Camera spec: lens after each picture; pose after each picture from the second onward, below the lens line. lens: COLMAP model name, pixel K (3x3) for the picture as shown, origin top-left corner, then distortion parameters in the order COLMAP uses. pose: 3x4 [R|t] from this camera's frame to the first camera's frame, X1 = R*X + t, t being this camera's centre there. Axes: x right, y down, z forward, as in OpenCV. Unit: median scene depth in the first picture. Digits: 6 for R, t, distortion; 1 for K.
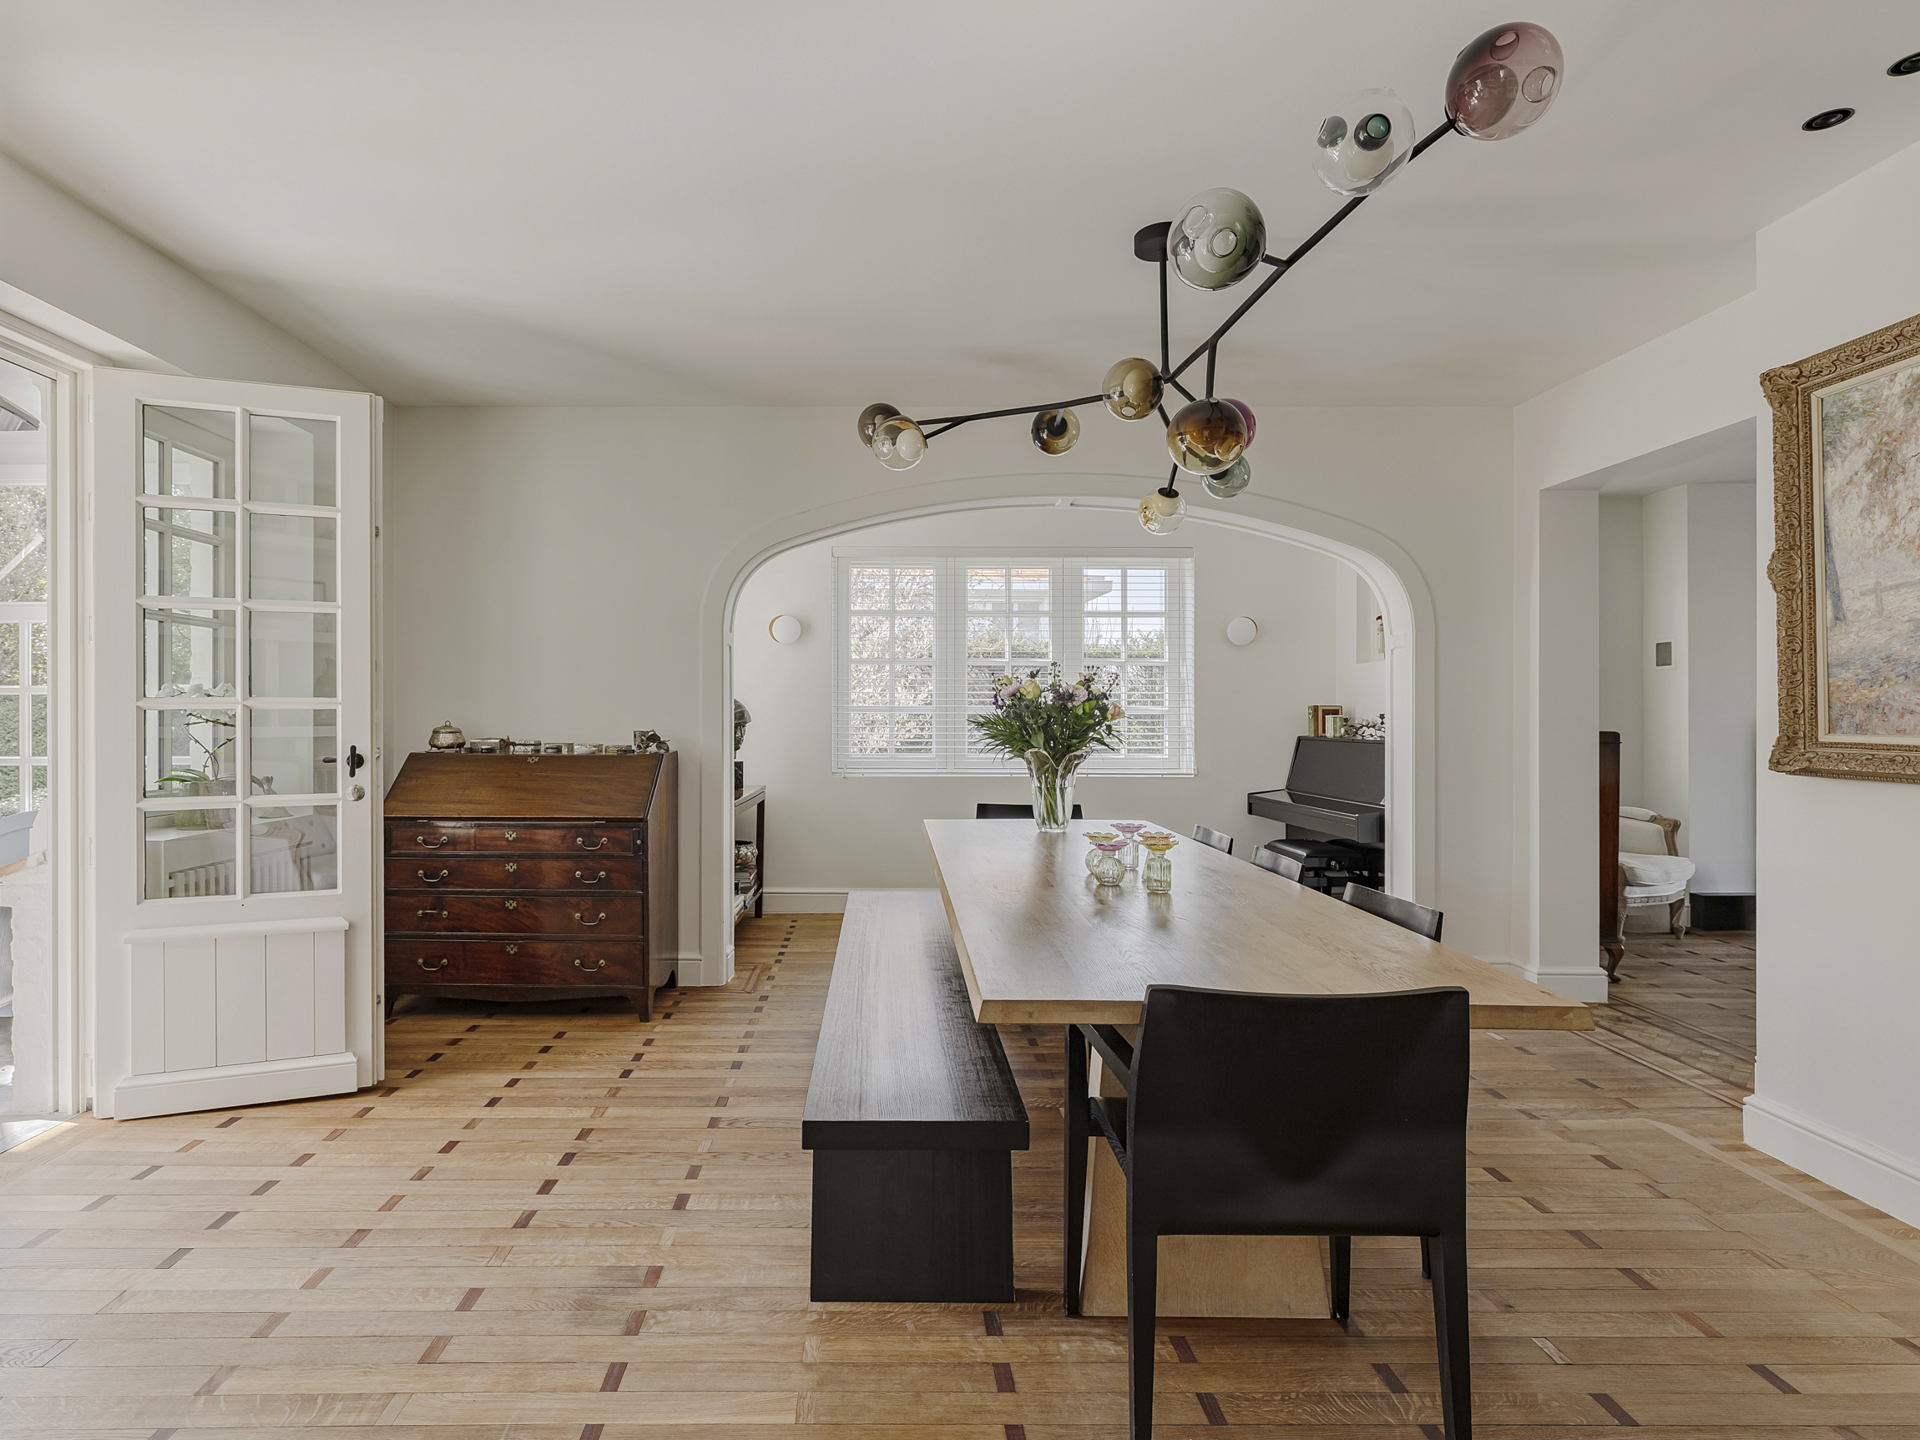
lens RADIAL K [[1626.7, 0, 960.0], [0, 1626.7, 720.0], [0, 0, 1]] dist [0.000289, -0.000157]
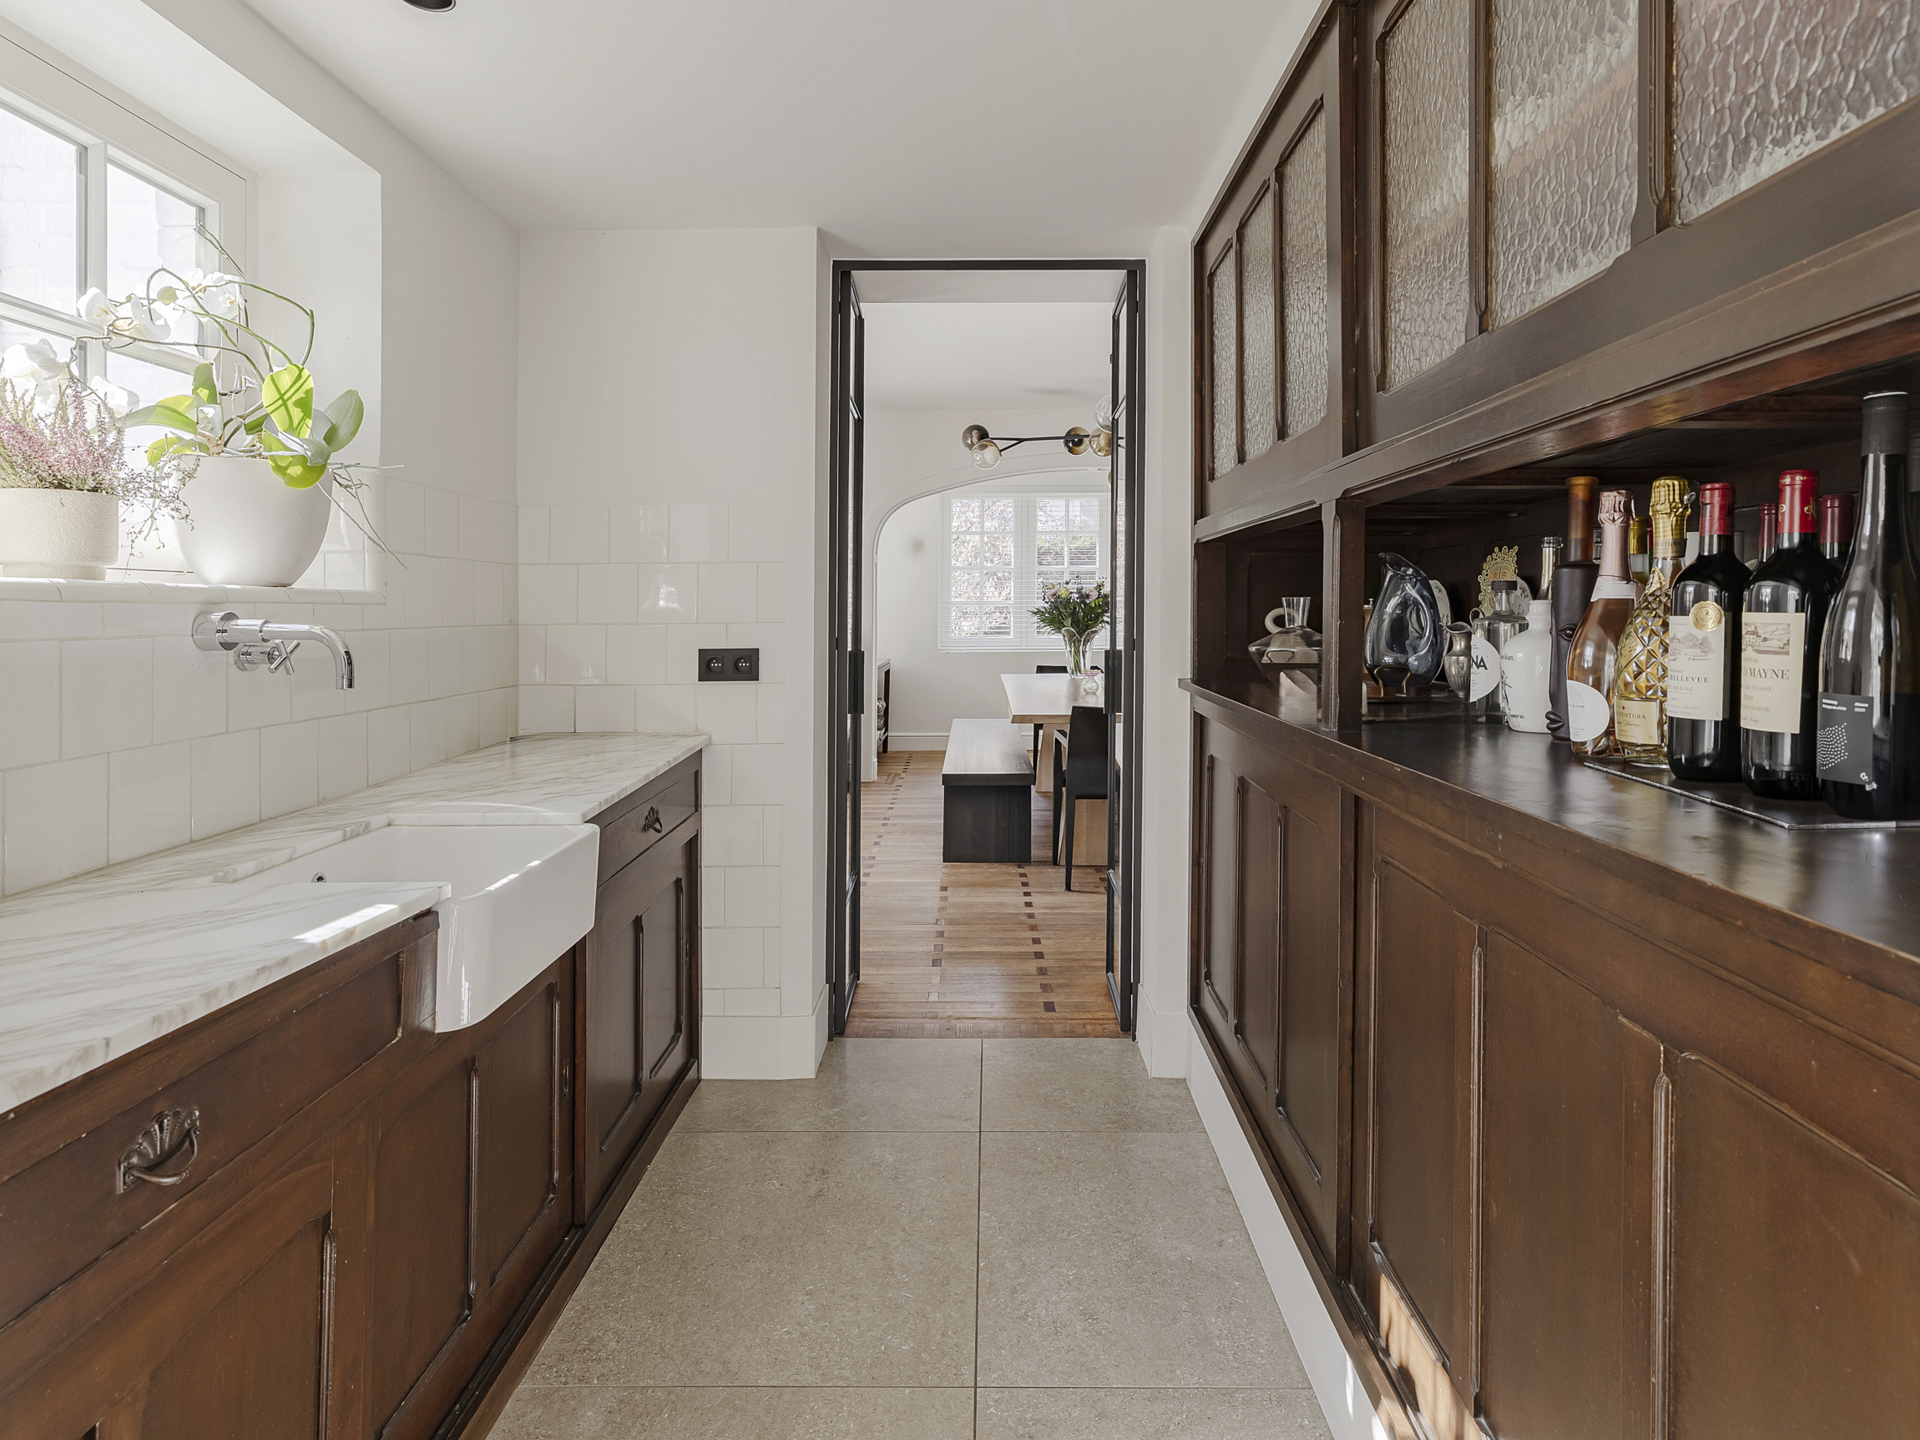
lens RADIAL K [[1626.7, 0, 960.0], [0, 1626.7, 720.0], [0, 0, 1]] dist [0.000289, -0.000157]
pose [[0.998535, 0.008458, -0.053443, 0.026239], [-0.005107, 0.998029, 0.062544, 0.008529], [0.053866, -0.062179, 0.996610, -0.656064]]
